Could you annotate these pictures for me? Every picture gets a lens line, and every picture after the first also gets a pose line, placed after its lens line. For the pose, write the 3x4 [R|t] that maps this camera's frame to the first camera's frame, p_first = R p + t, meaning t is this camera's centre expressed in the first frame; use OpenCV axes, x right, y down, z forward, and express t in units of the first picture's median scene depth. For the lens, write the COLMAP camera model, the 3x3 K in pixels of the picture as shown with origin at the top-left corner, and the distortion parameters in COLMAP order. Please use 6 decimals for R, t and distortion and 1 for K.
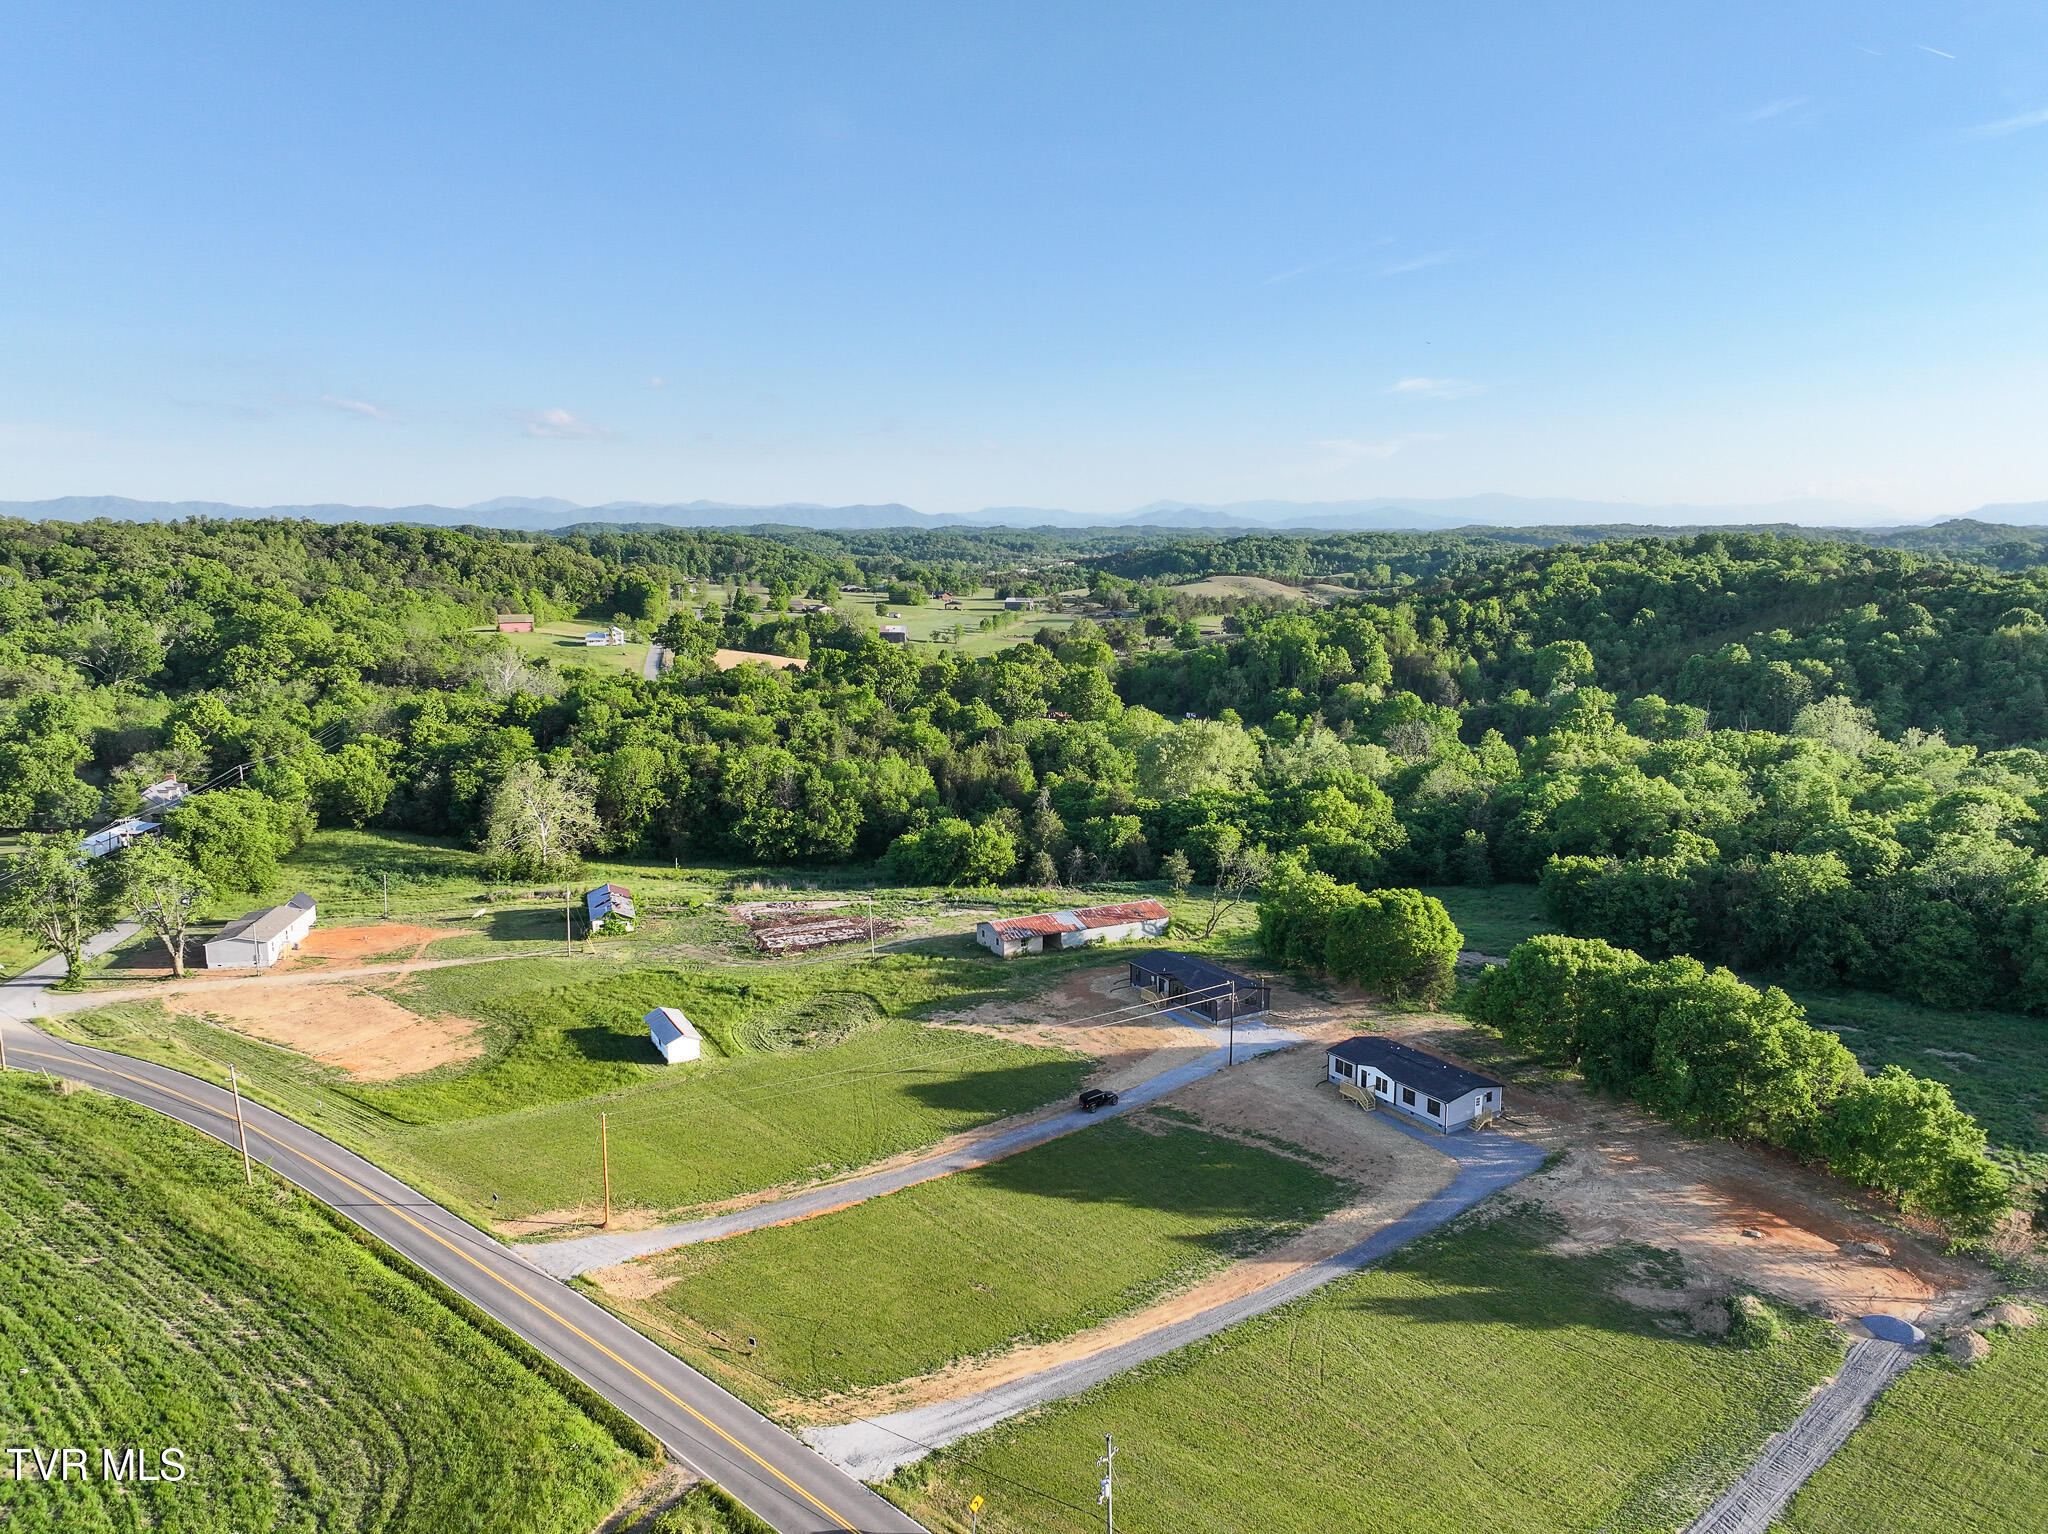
lens RADIAL K [[1451.1, 0, 1024.0], [0, 1451.1, 767.0], [0, 0, 1]] dist [0.018550, -0.001339]
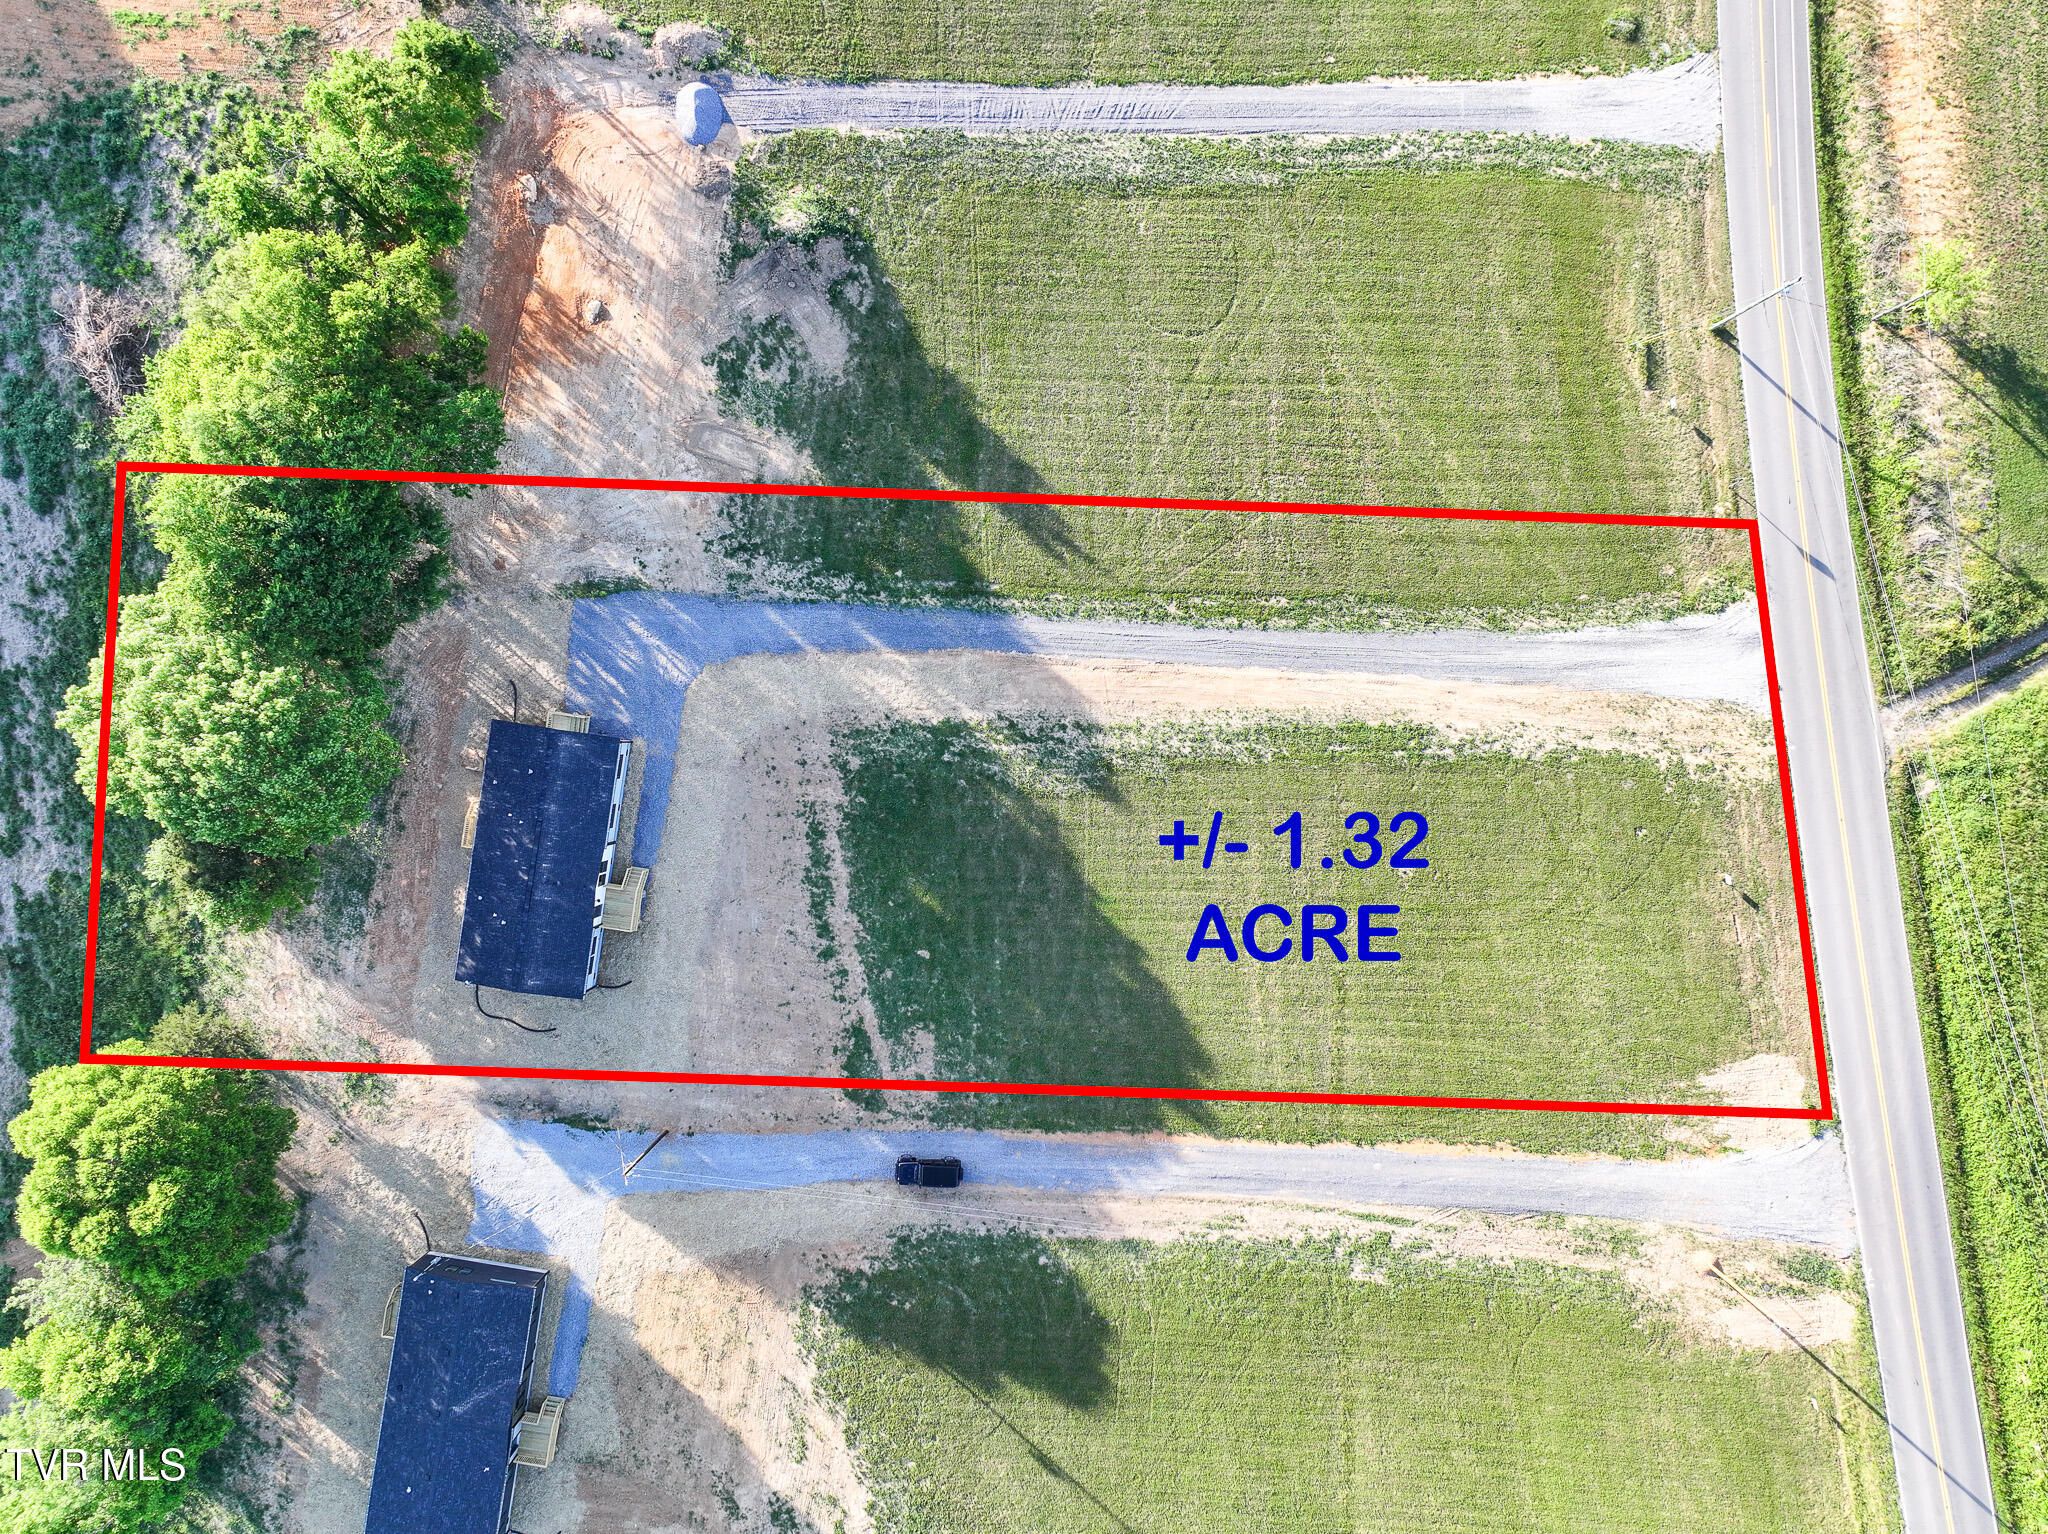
lens RADIAL K [[1451.1, 0, 1024.0], [0, 1451.1, 767.0], [0, 0, 1]] dist [0.018550, -0.001339]
pose [[-0.765518, -0.643366, -0.007846, 0.122374], [0.113290, -0.146783, 0.982660, -0.324386], [-0.633362, 0.751355, 0.185252, 0.634926]]
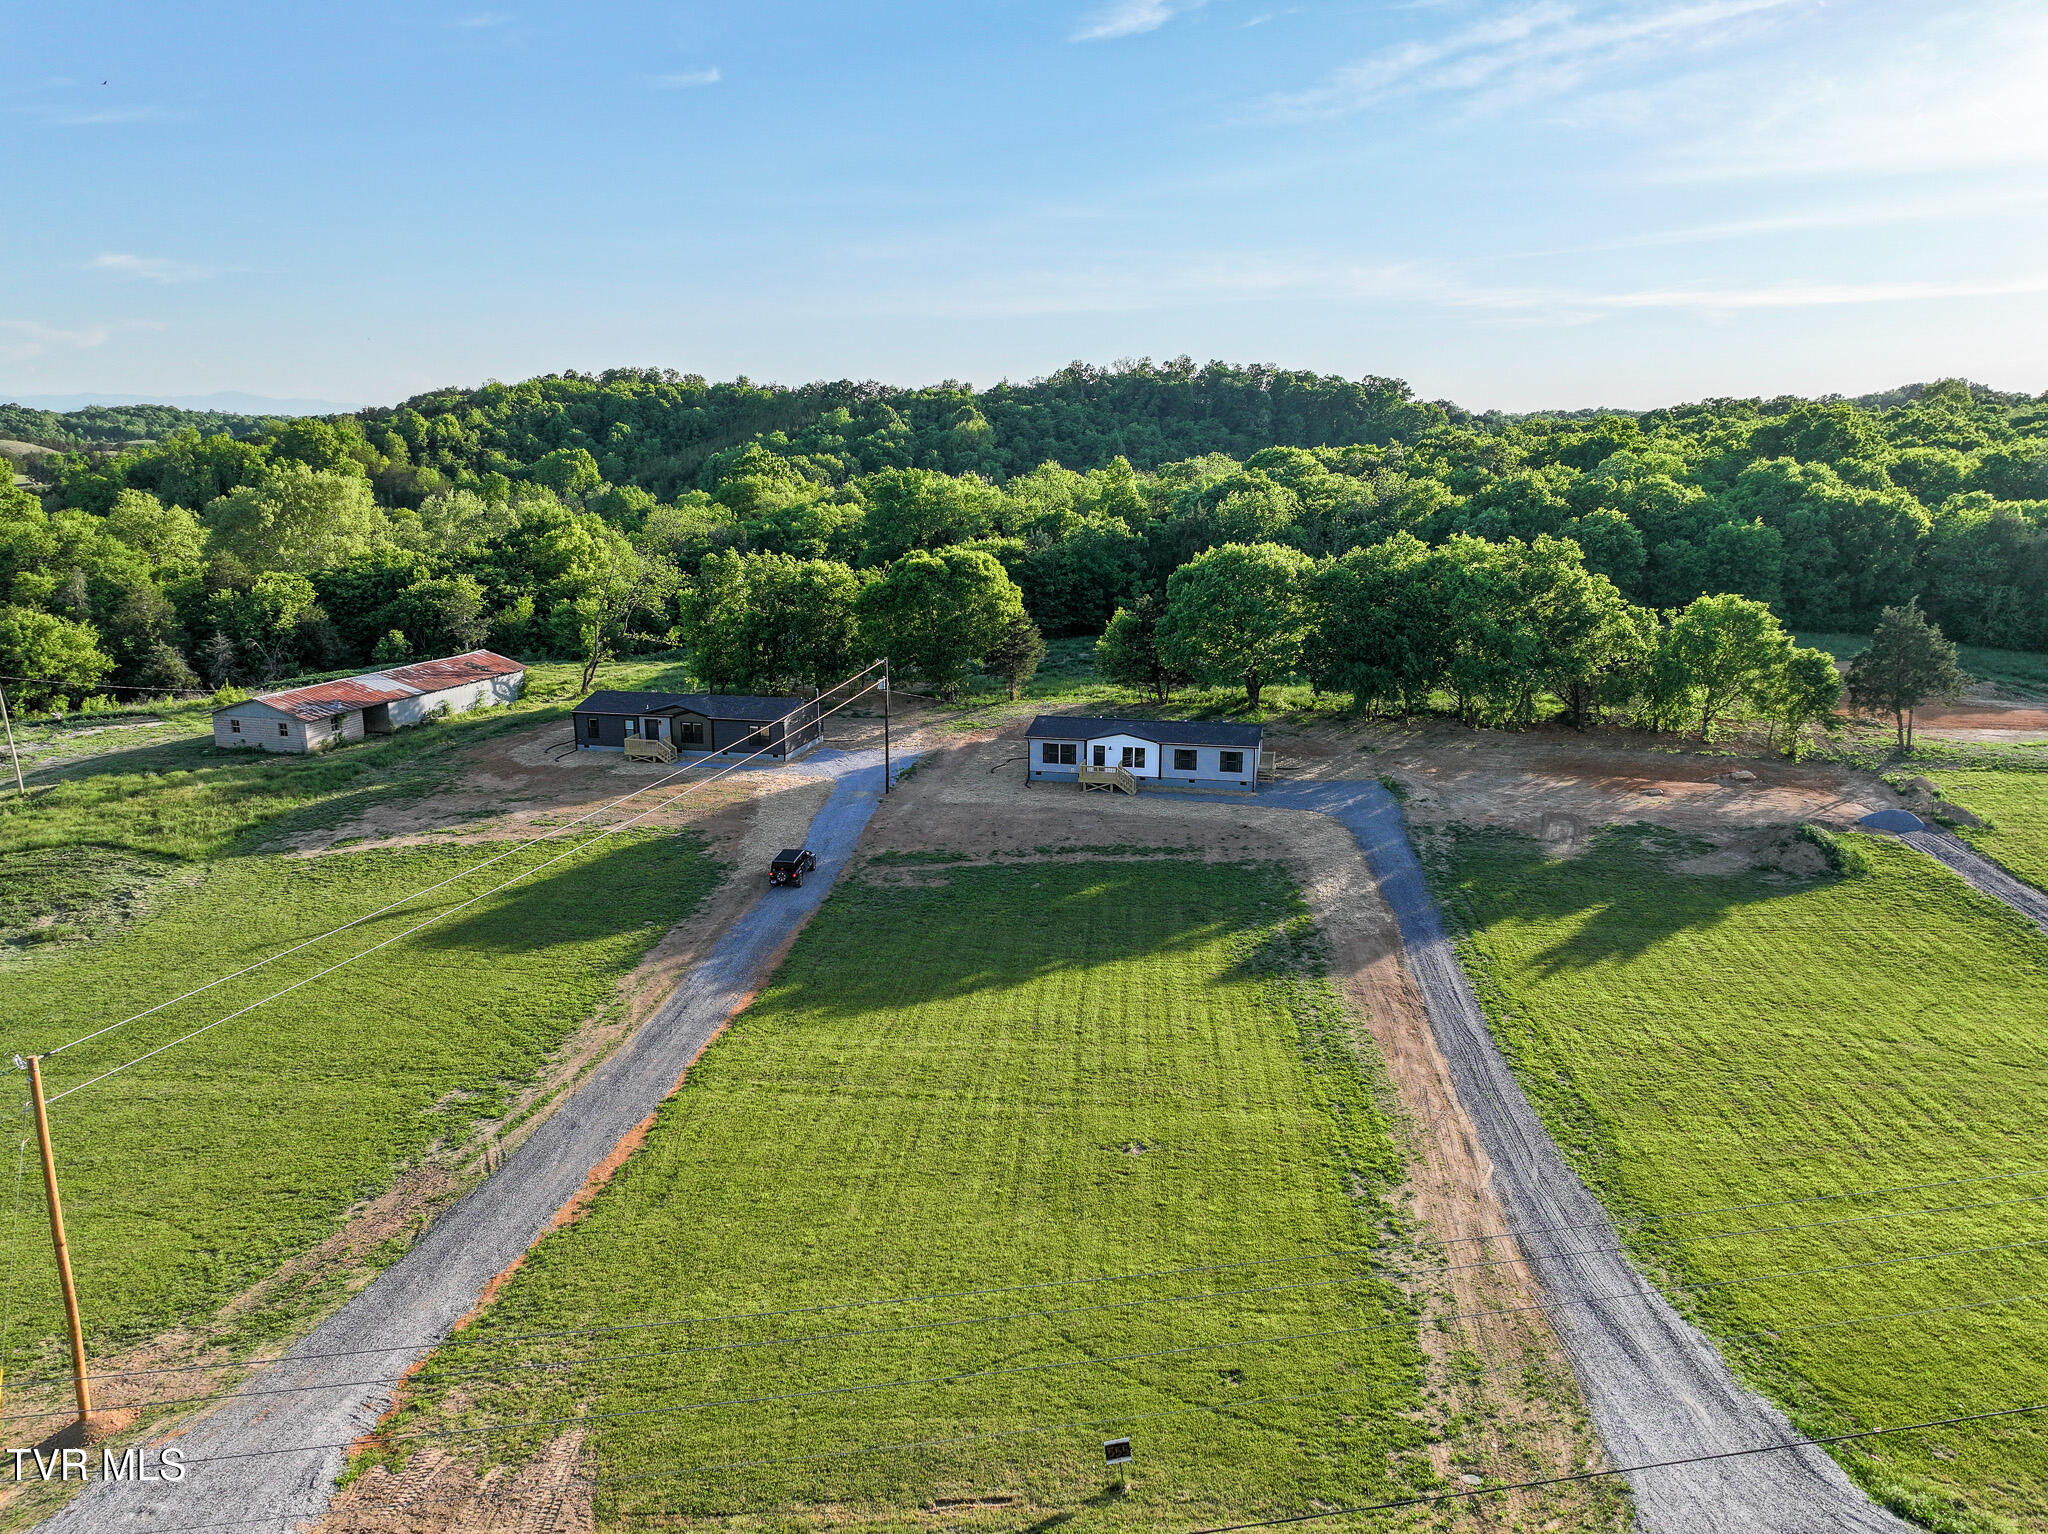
lens RADIAL K [[1451.1, 0, 1024.0], [0, 1451.1, 767.0], [0, 0, 1]] dist [0.018550, -0.001339]
pose [[0.697602, -0.154324, 0.699668, -0.243996], [0.113283, 0.988002, 0.104973, 0.124678], [-0.707473, 0.006031, 0.706714, 0.470167]]
